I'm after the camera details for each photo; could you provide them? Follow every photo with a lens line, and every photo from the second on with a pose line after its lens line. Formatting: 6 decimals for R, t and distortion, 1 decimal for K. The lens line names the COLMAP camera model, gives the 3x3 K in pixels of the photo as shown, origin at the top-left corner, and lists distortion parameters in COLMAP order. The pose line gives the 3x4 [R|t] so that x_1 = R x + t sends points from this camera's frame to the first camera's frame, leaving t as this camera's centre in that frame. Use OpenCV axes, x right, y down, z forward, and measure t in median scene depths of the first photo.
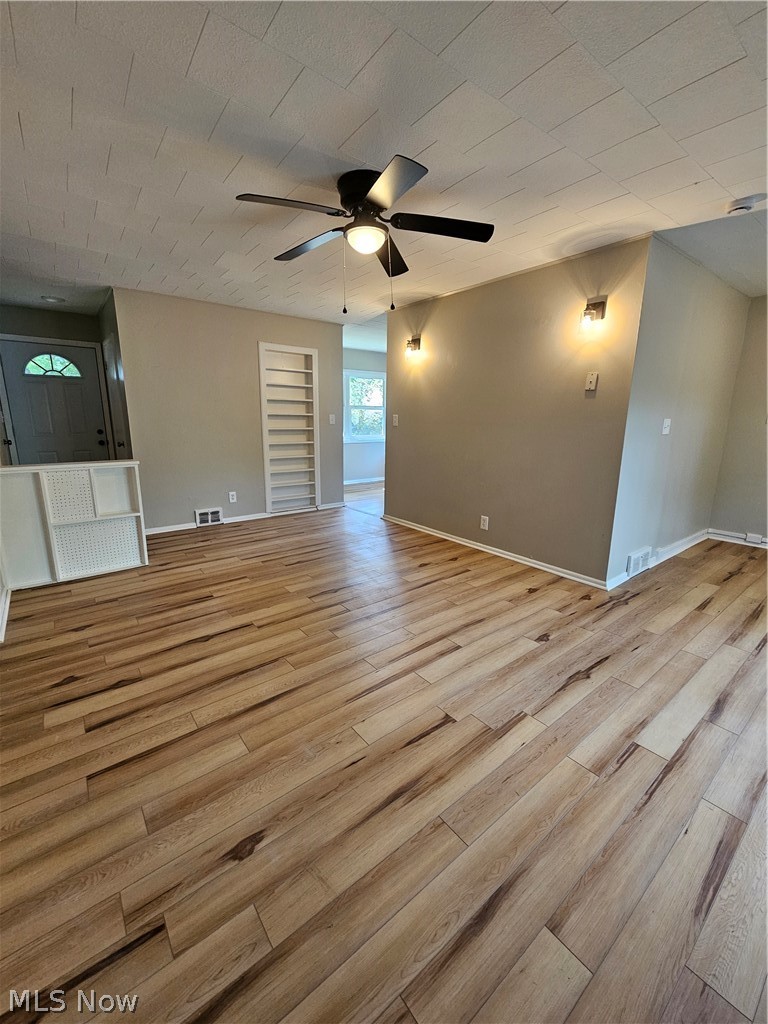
lens RADIAL K [[412.1, 0, 382.7], [0, 412.1, 508.2], [0, 0, 1]] dist [-0.002089, -0.000799]
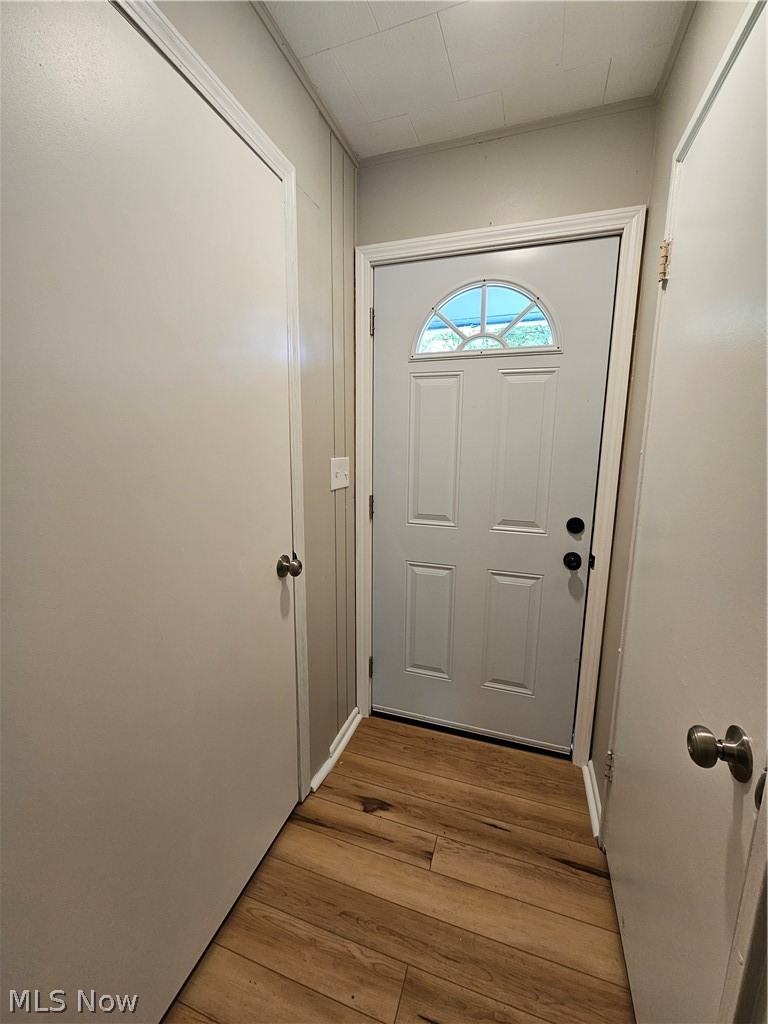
lens RADIAL K [[412.1, 0, 385.3], [0, 412.1, 513.3], [0, 0, 1]] dist [-0.002089, -0.000799]
pose [[0.553448, 0.142269, -0.820643, -0.548475], [-0.184444, 0.981775, 0.045813, -0.195718], [0.812204, 0.126007, 0.569602, 0.754819]]
